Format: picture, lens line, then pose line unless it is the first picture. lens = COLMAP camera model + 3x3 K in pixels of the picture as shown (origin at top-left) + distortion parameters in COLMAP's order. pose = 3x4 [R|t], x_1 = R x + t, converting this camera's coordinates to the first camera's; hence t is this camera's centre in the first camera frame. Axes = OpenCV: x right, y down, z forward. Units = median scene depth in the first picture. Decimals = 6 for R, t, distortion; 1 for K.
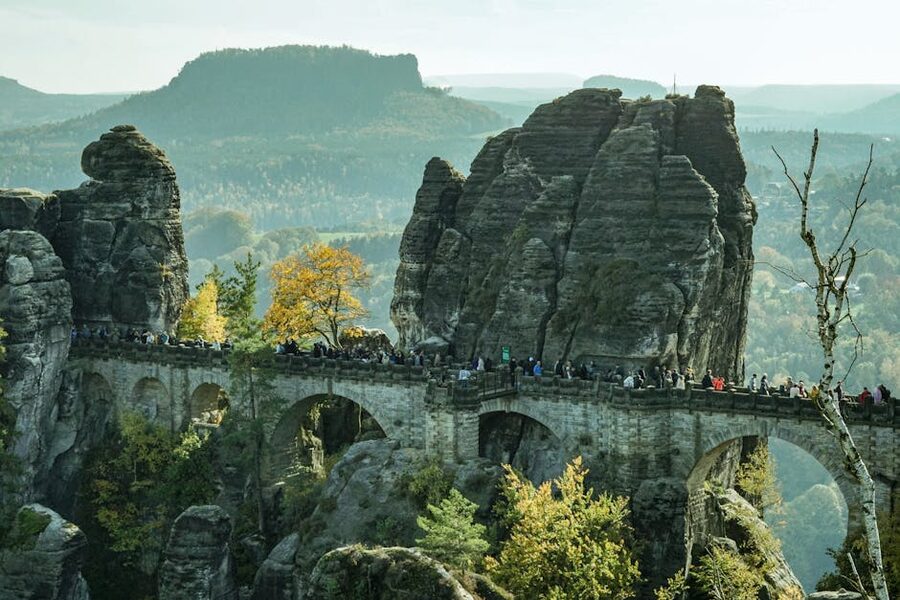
lens RADIAL K [[2002.9, 0, 459.9], [0, 2002.9, 299.7], [0, 0, 1]] dist [-0.000980, 0.149897]
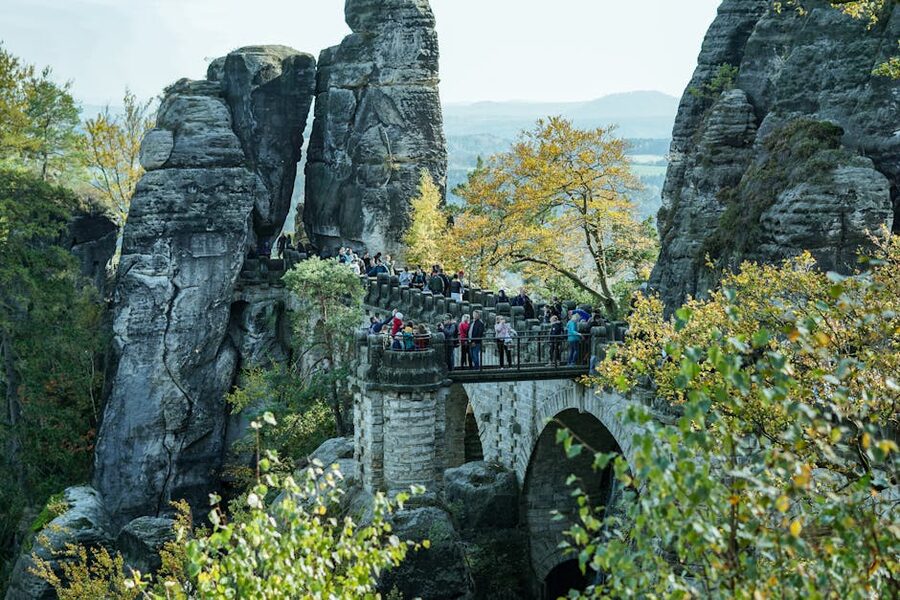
lens RADIAL K [[2002.9, 0, 459.9], [0, 2002.9, 299.7], [0, 0, 1]] dist [-0.000980, 0.149897]
pose [[0.799774, 0.060990, -0.597194, 0.290386], [-0.061354, 0.997921, 0.019748, 0.017657], [0.597157, 0.020847, 0.801853, 0.533335]]
